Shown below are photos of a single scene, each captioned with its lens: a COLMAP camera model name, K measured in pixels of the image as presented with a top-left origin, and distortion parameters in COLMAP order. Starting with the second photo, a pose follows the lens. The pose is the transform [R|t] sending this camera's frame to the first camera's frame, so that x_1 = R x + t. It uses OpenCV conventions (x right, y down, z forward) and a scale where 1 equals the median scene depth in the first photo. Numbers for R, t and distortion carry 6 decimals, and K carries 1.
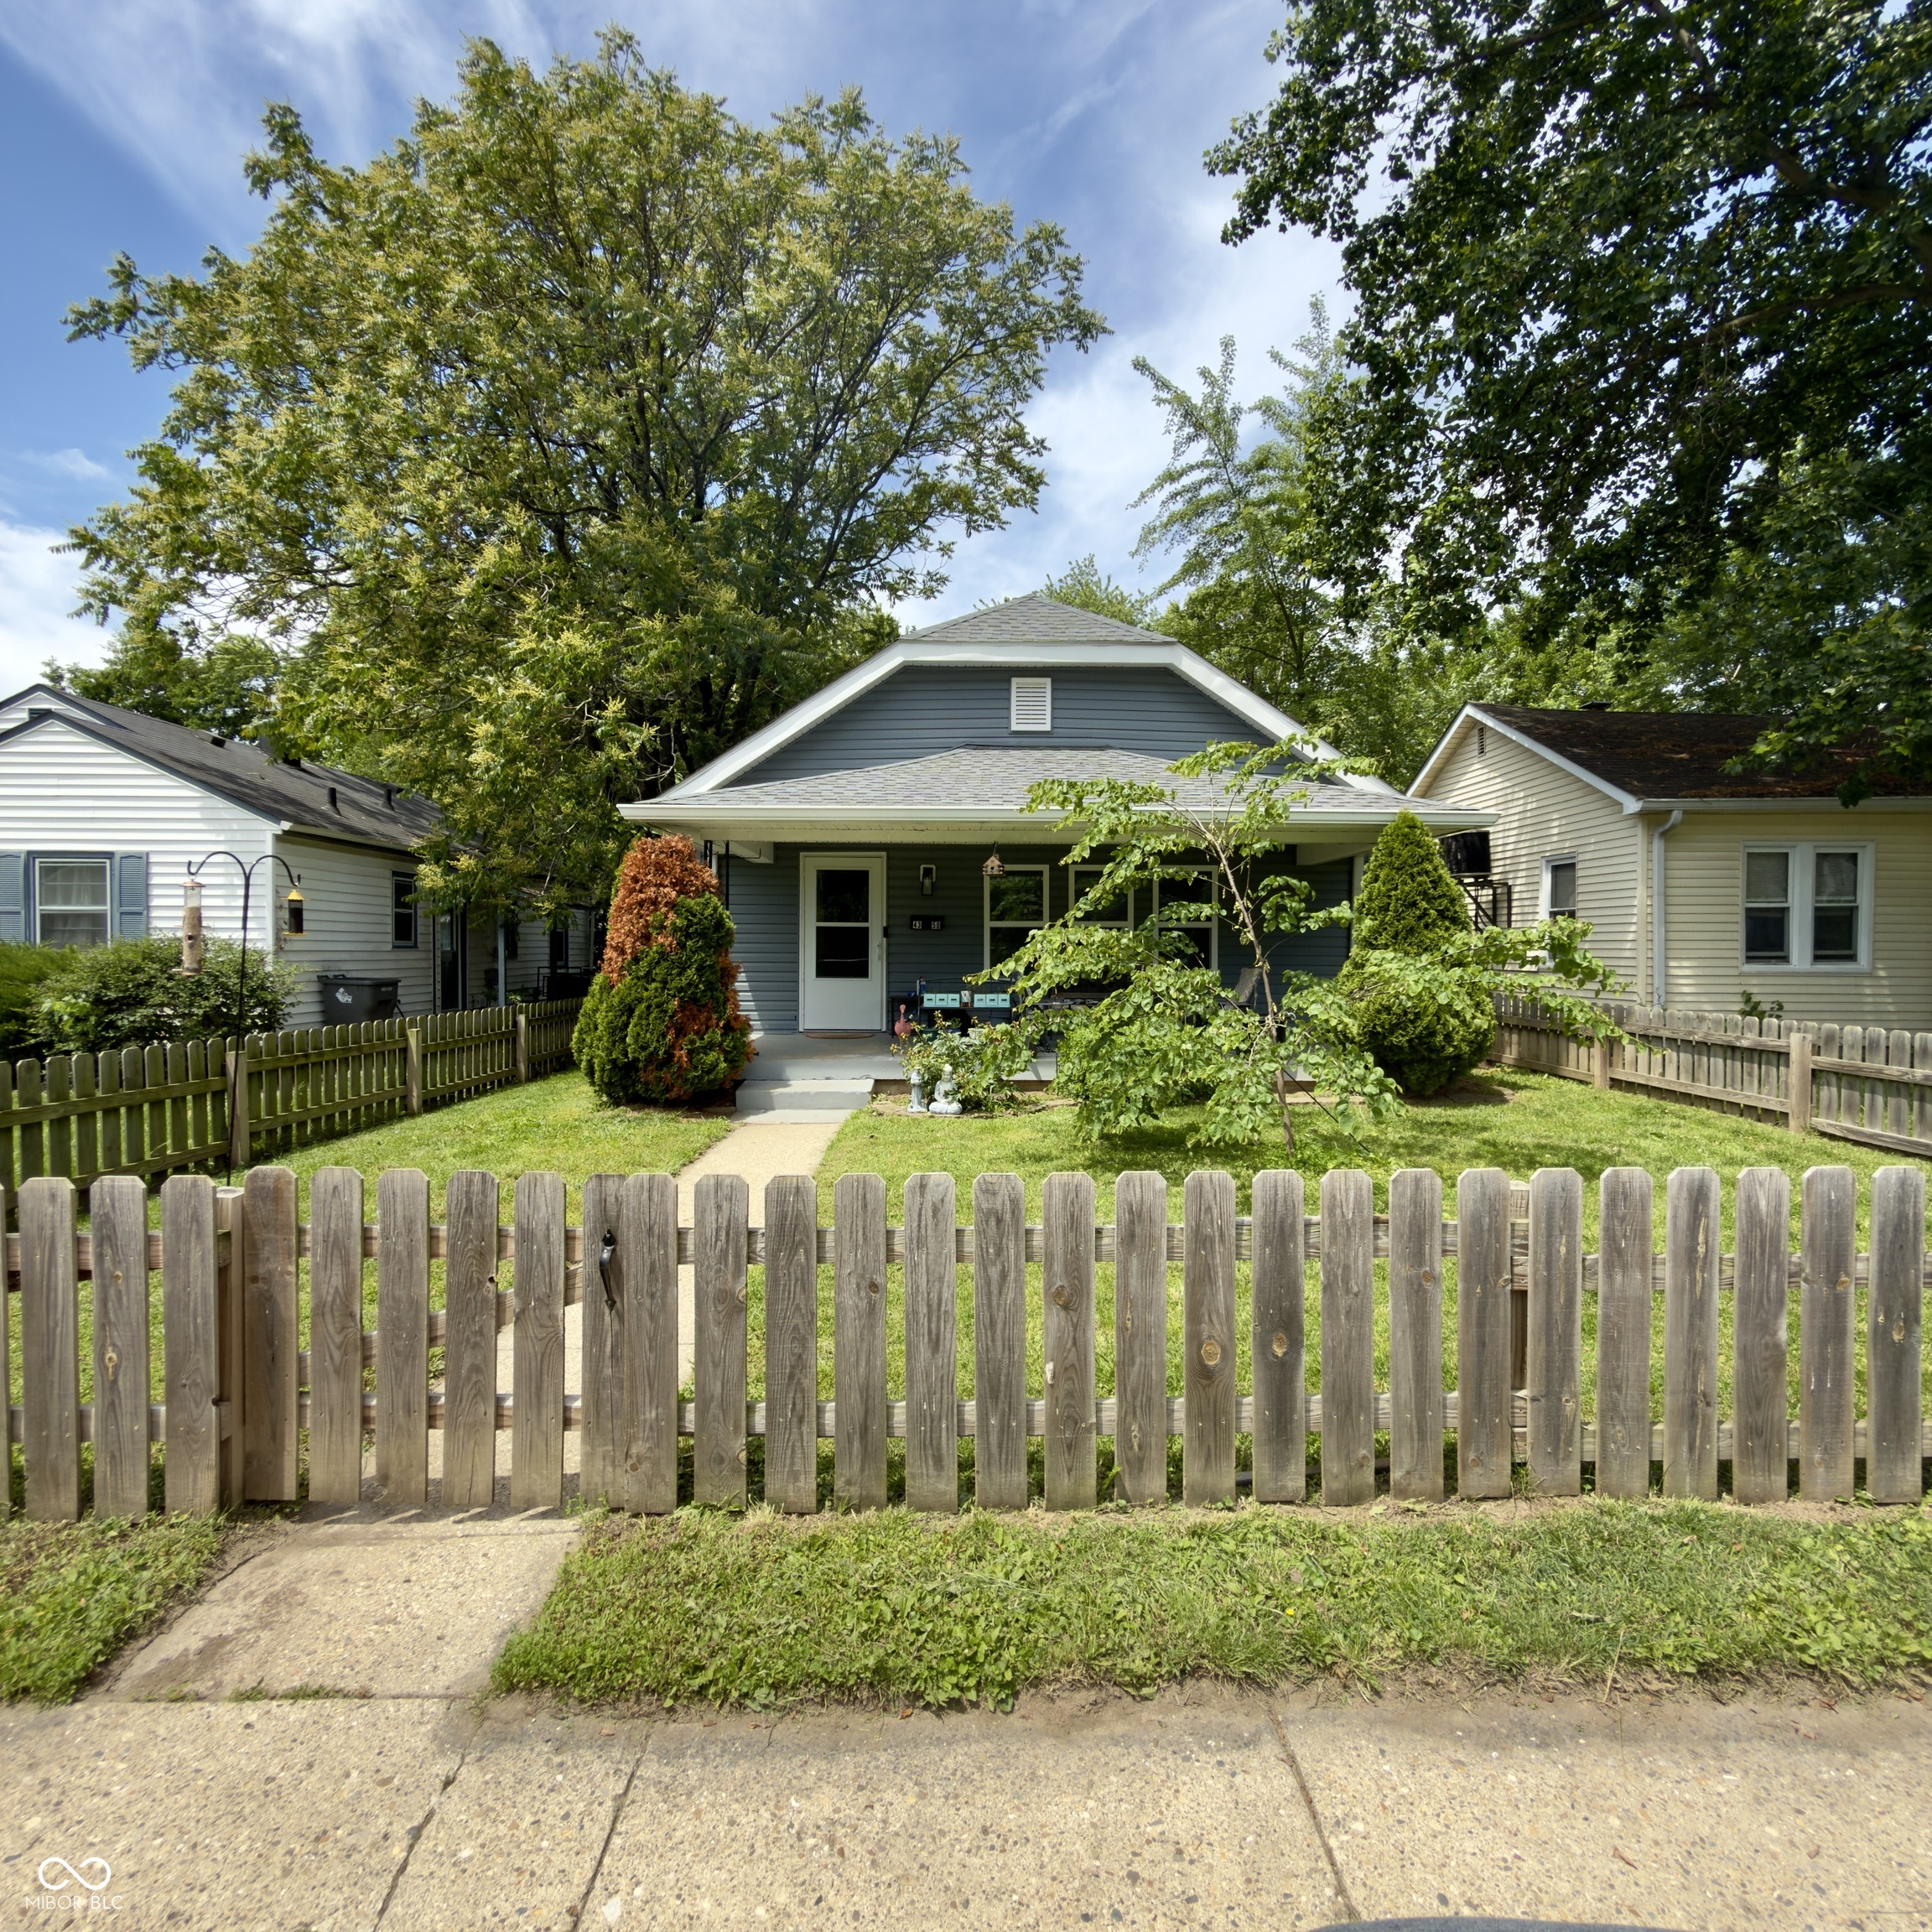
lens RADIAL K [[1034.3, 0, 969.5], [0, 1034.3, 959.7], [0, 0, 1]] dist [0.014245, -0.004000]
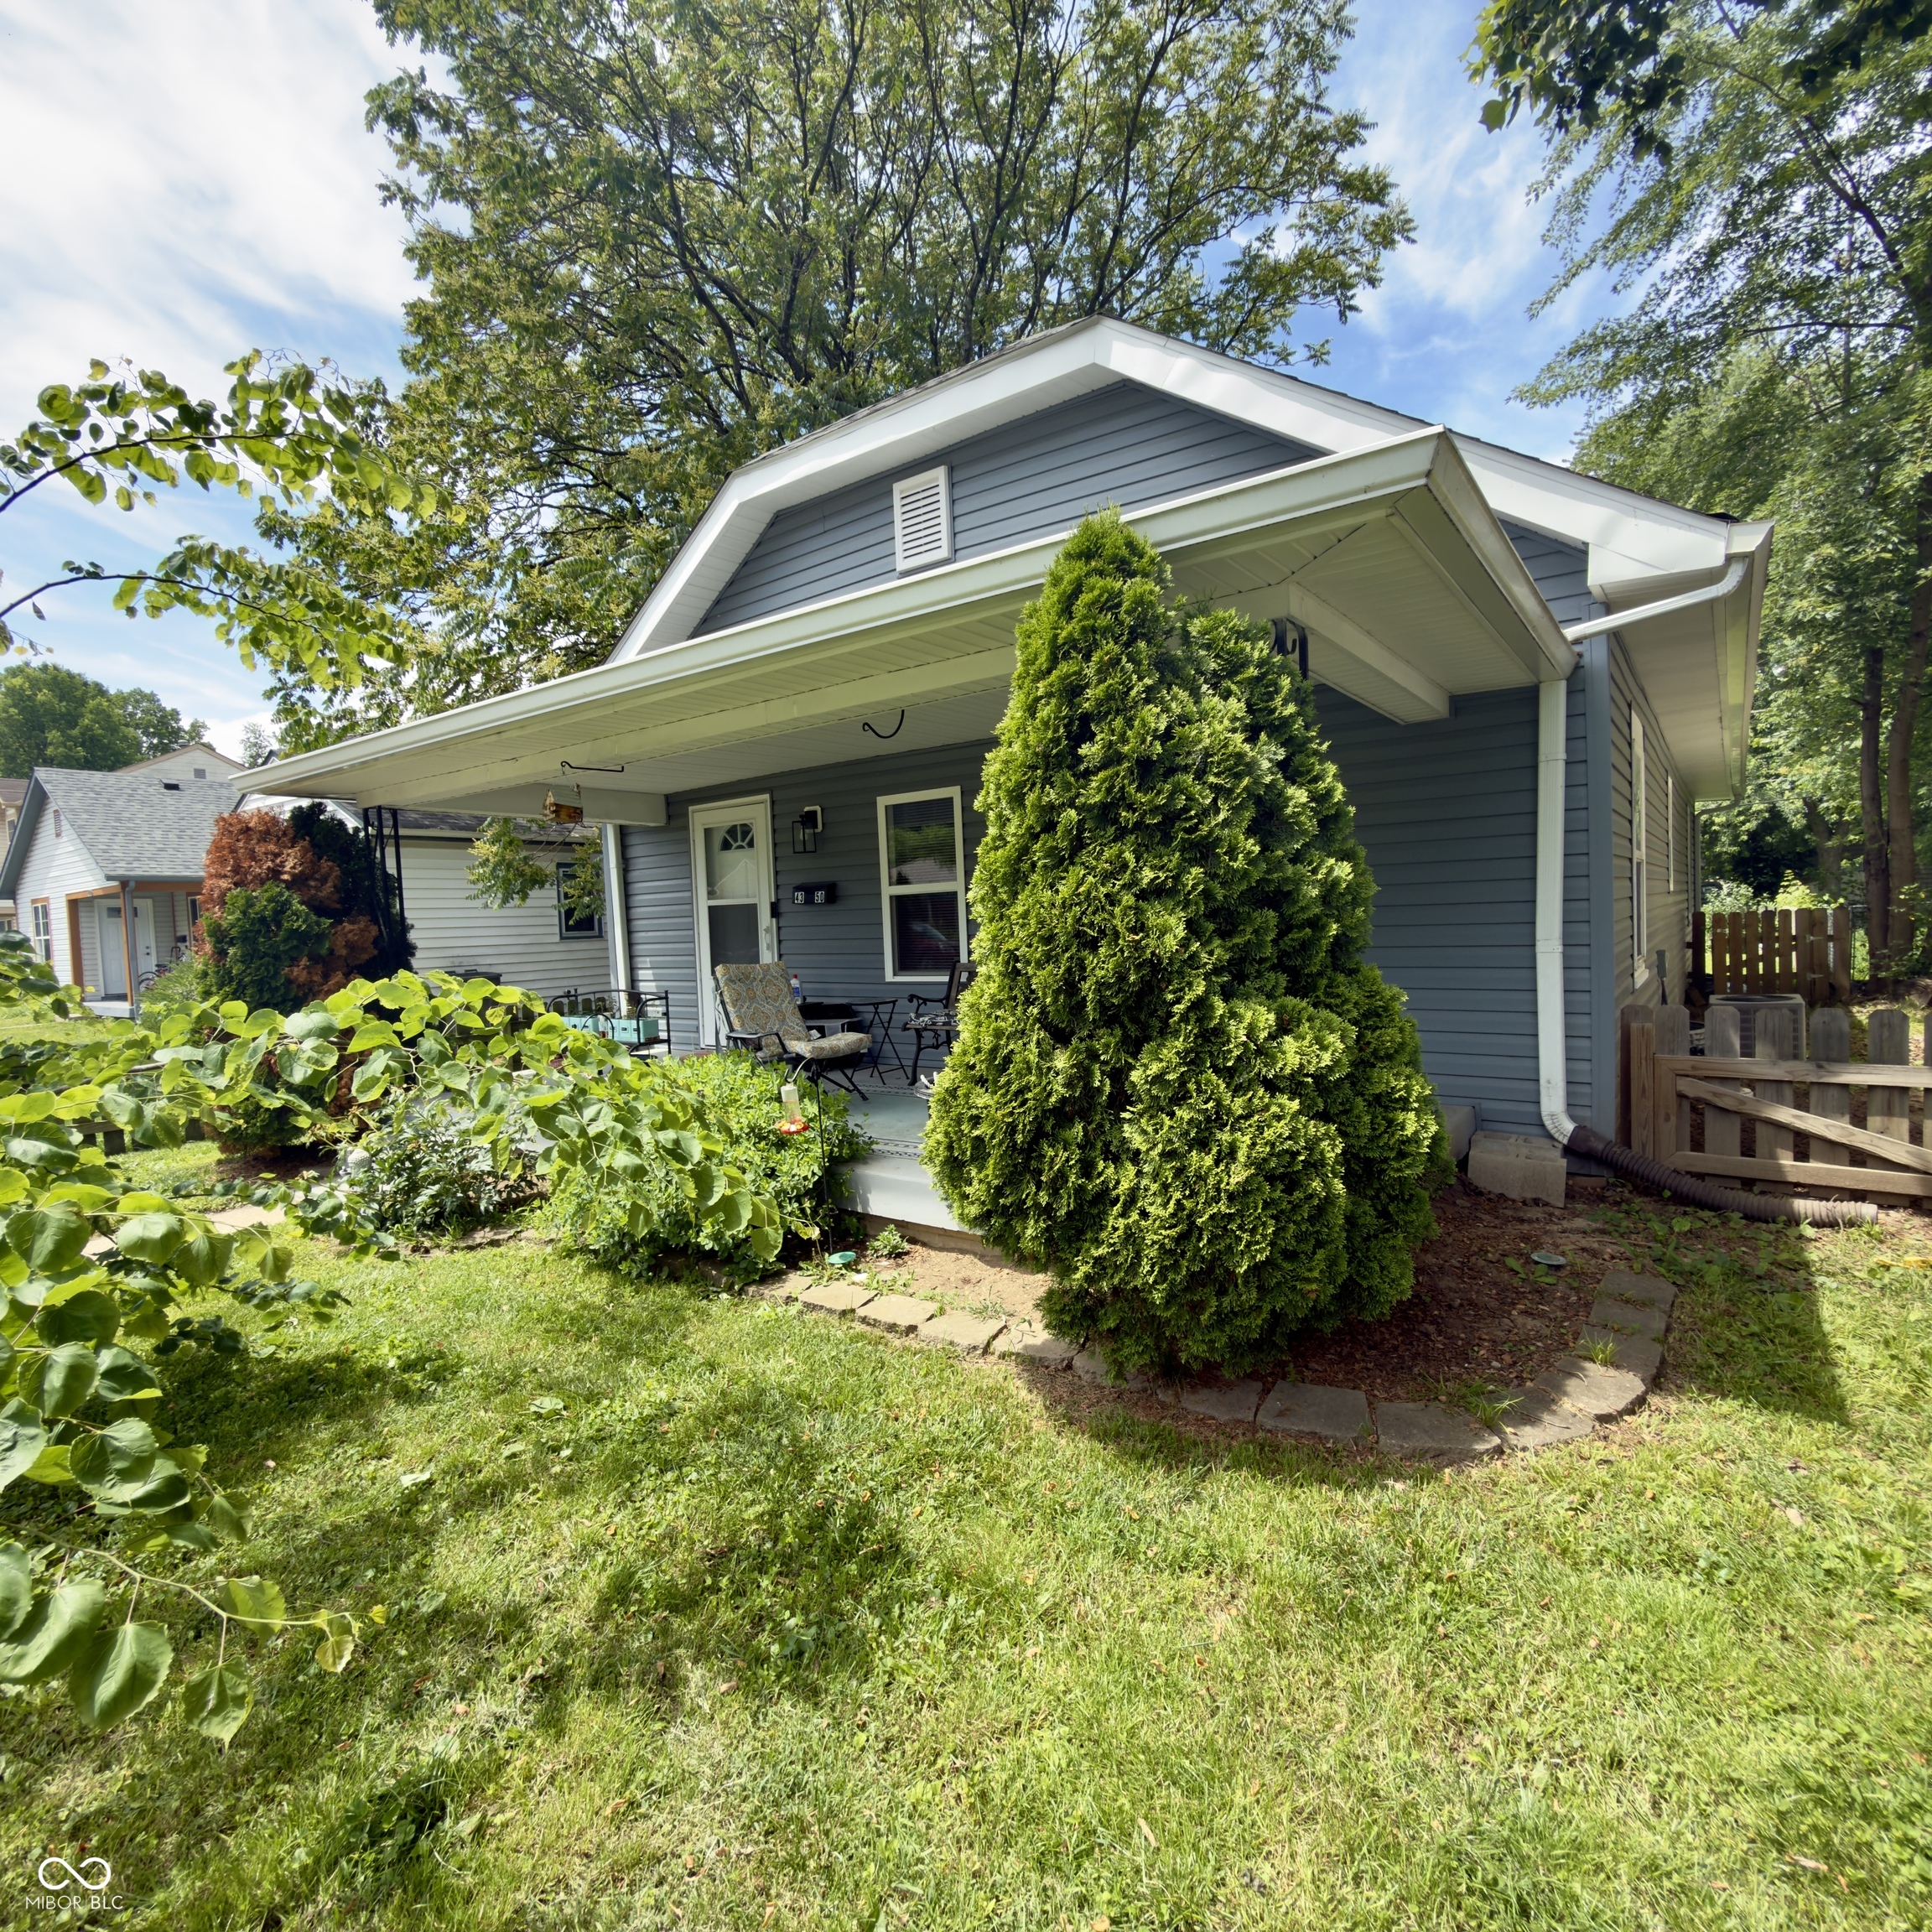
lens RADIAL K [[1034.3, 0, 967.5], [0, 1034.3, 961.7], [0, 0, 1]] dist [0.014245, -0.004000]
pose [[0.807695, -0.010190, -0.589513, 0.431938], [0.032759, 0.999082, 0.027614, -0.007280], [0.588690, -0.041616, 0.807287, 0.519526]]
